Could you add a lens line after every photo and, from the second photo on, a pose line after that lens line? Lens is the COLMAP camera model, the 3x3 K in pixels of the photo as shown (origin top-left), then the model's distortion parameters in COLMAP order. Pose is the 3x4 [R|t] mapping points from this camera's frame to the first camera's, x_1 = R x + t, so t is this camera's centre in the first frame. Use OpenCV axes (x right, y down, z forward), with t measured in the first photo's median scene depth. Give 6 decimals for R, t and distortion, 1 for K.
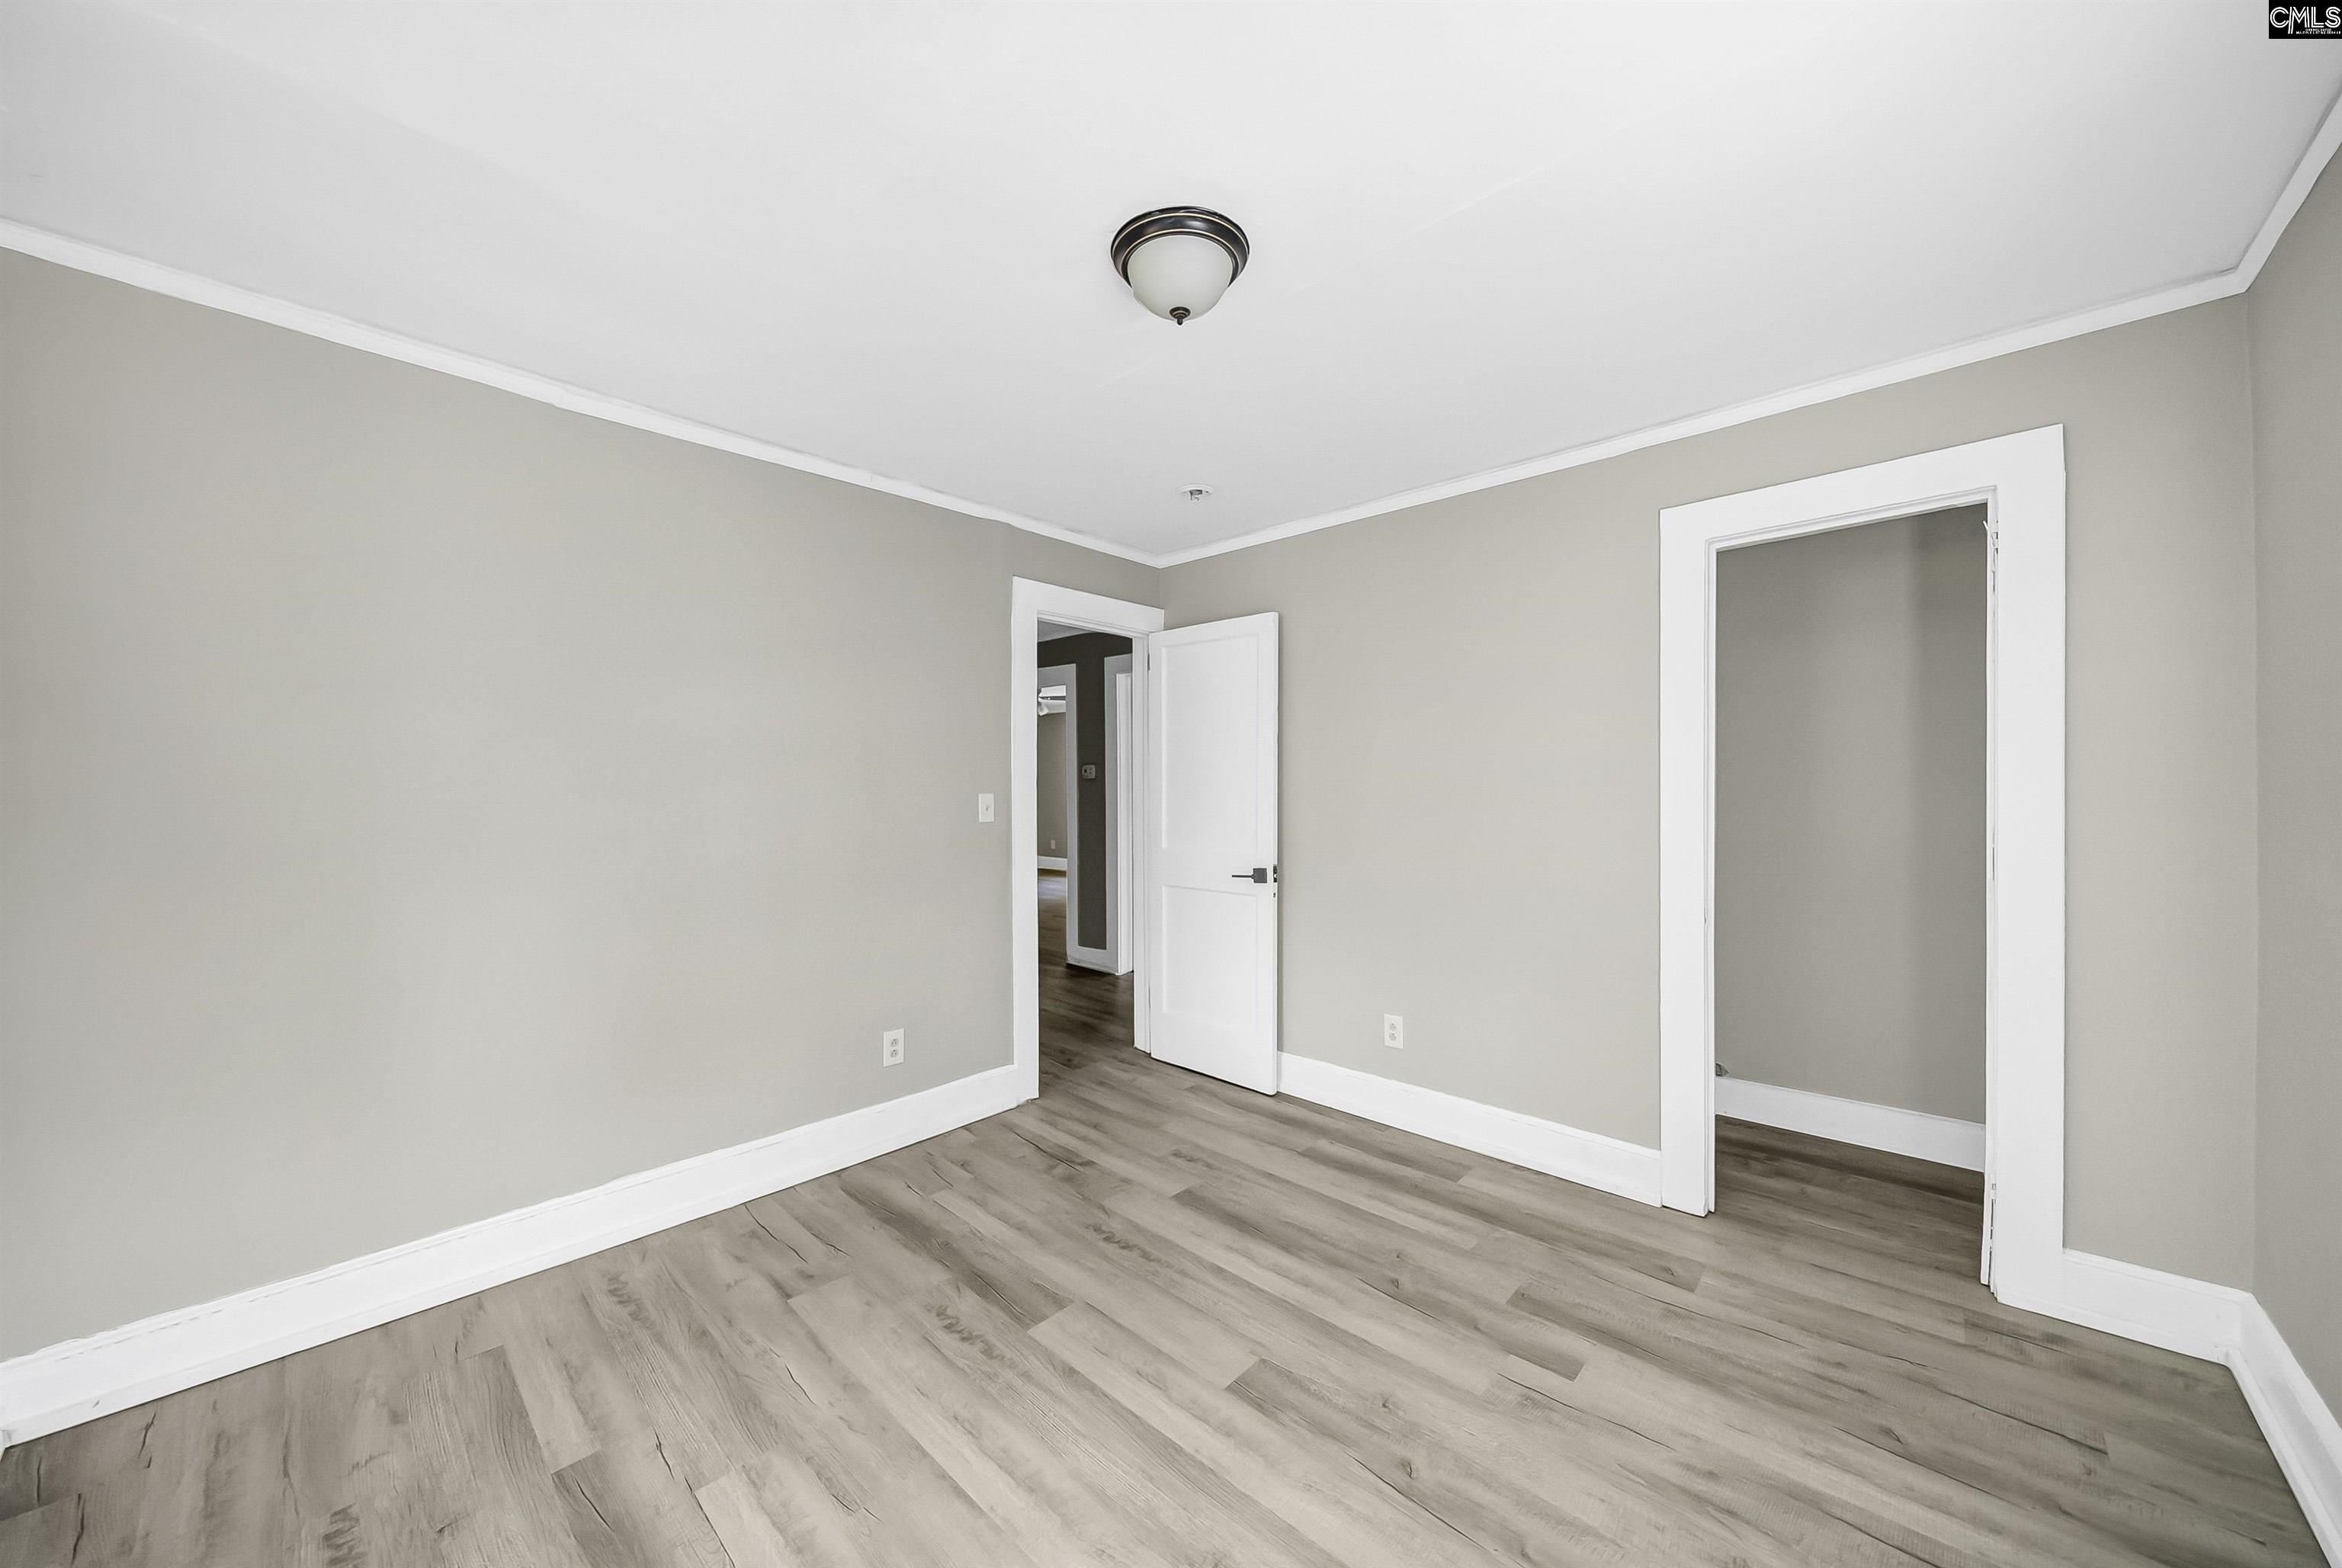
lens RADIAL K [[806.6, 0, 1147.4], [0, 806.6, 779.1], [0, 0, 1]] dist [-0.004810, 0.000067]
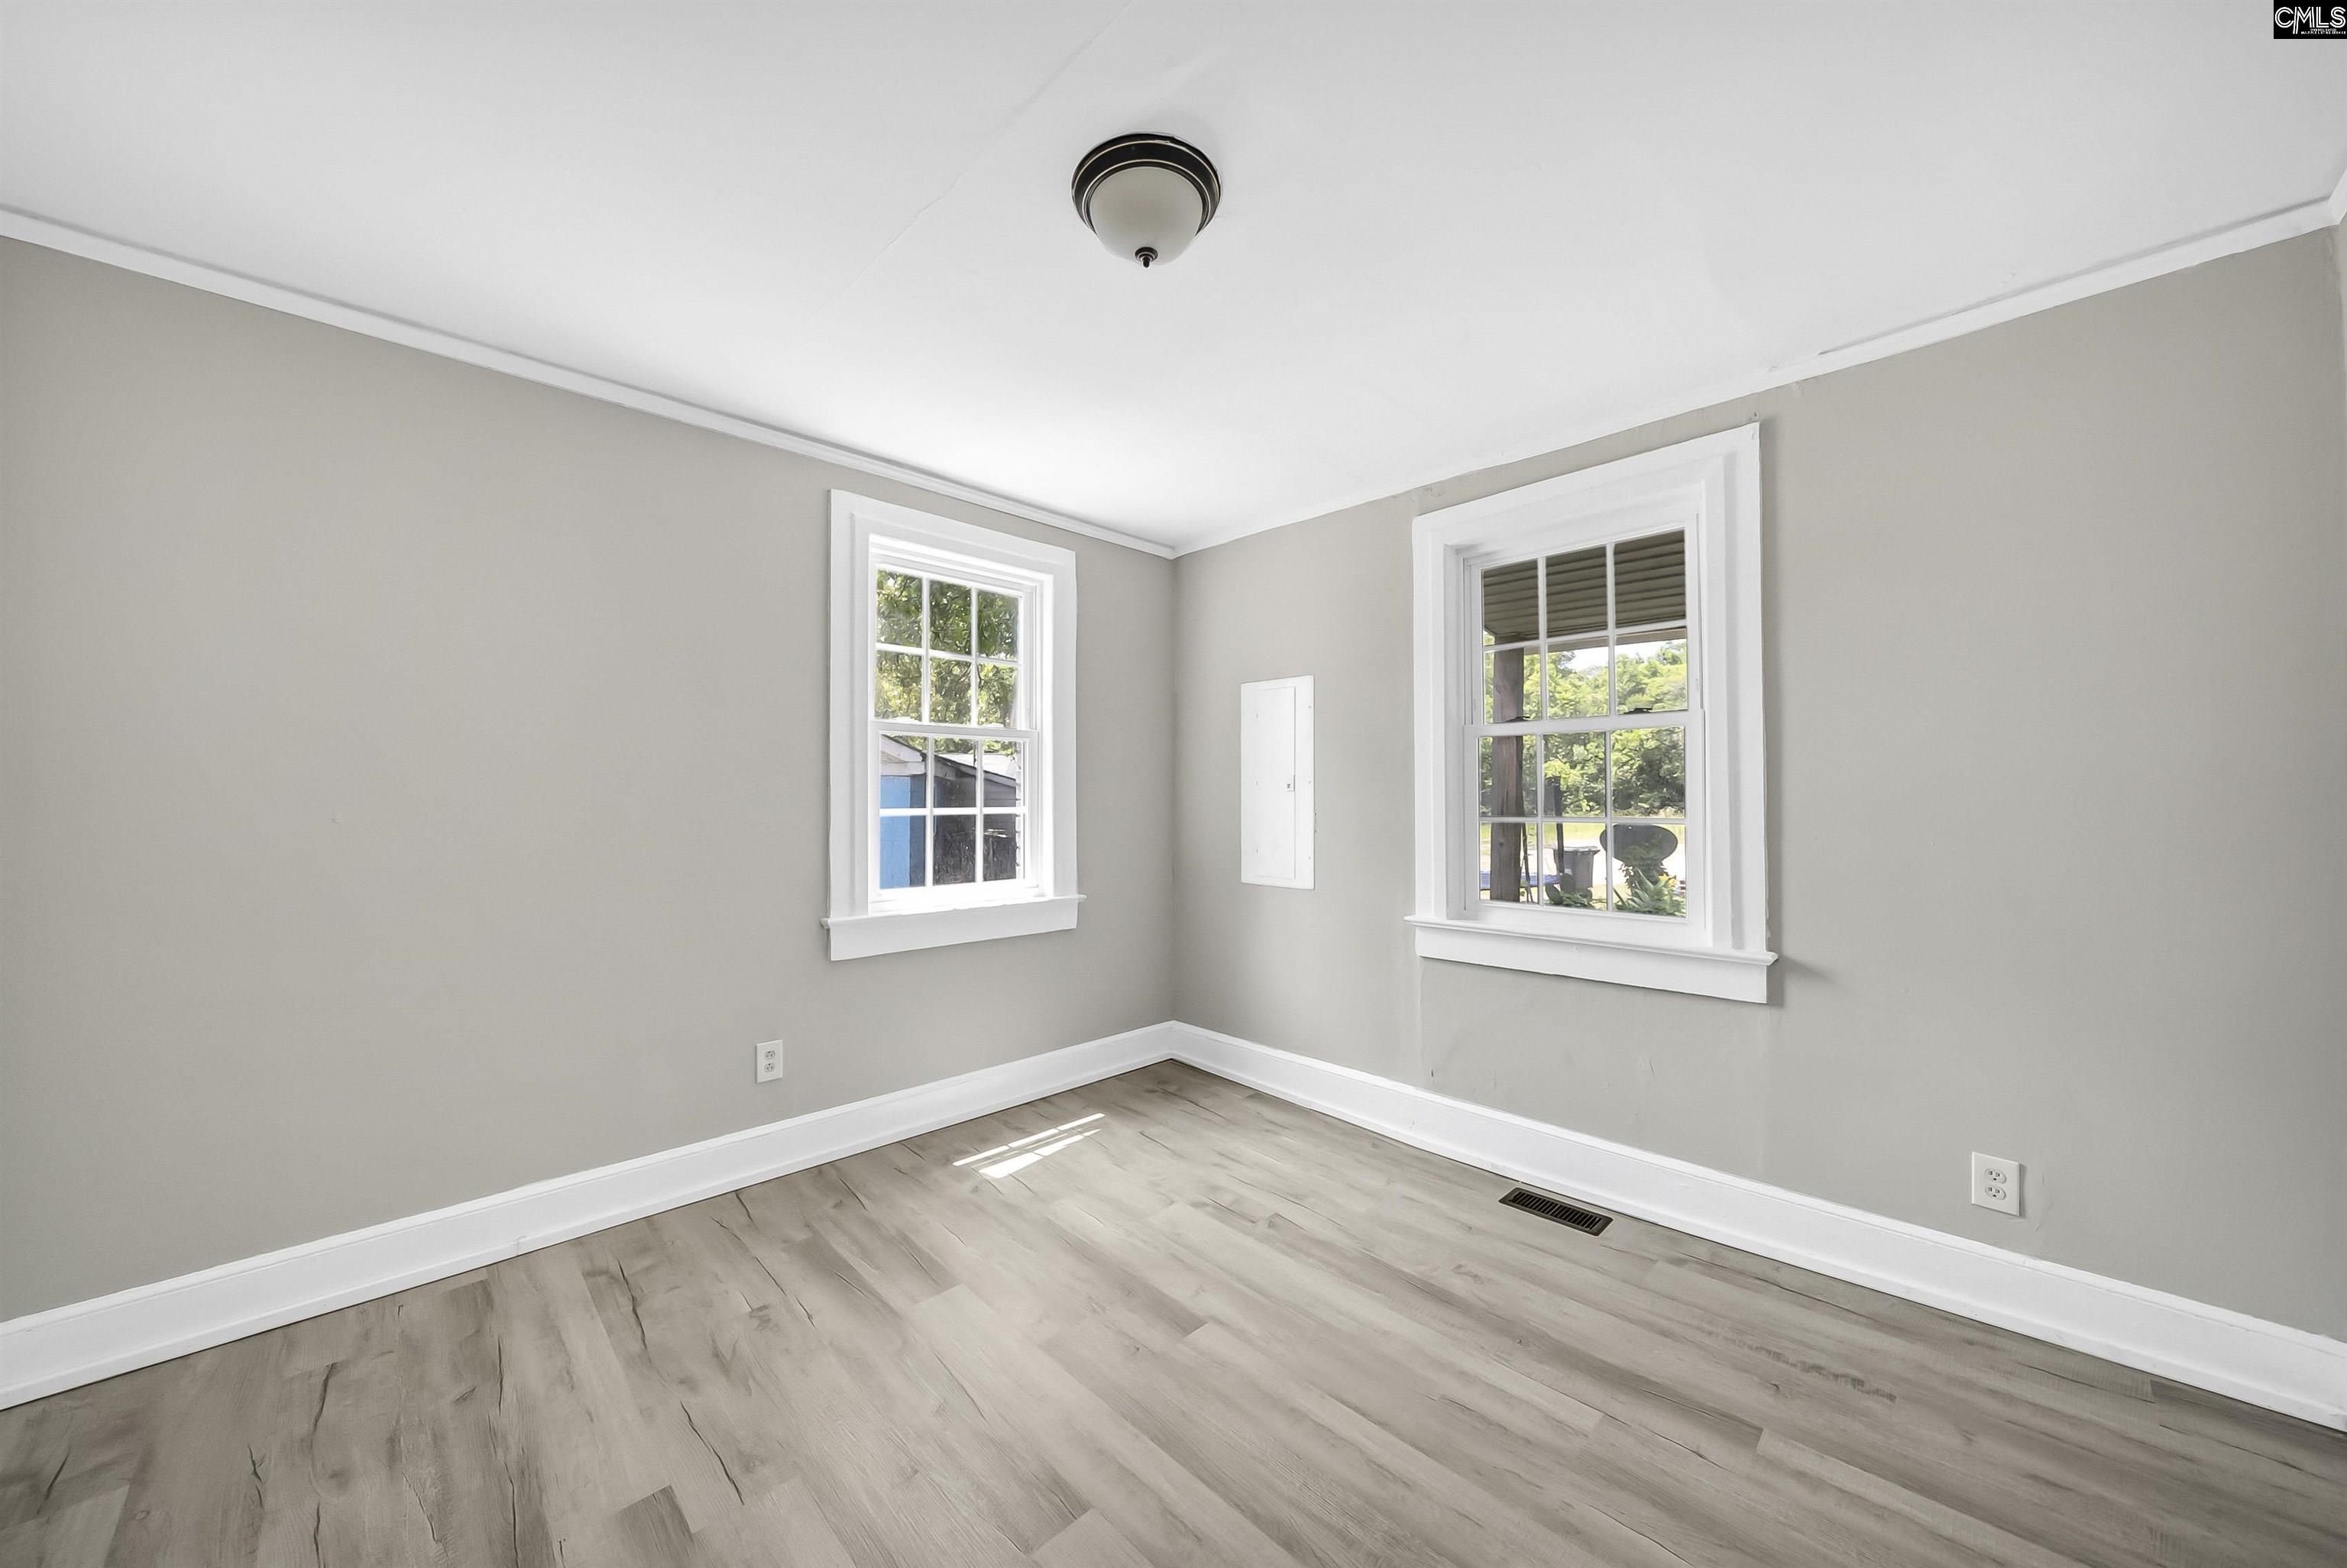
lens RADIAL K [[816.7, 0, 1156.5], [0, 816.7, 775.7], [0, 0, 1]] dist [-0.003169, -0.000136]
pose [[-0.999290, 0.004719, 0.037382, -0.003595], [0.003288, 0.999263, -0.038248, 0.057138], [-0.037535, -0.038098, -0.998569, 1.914075]]
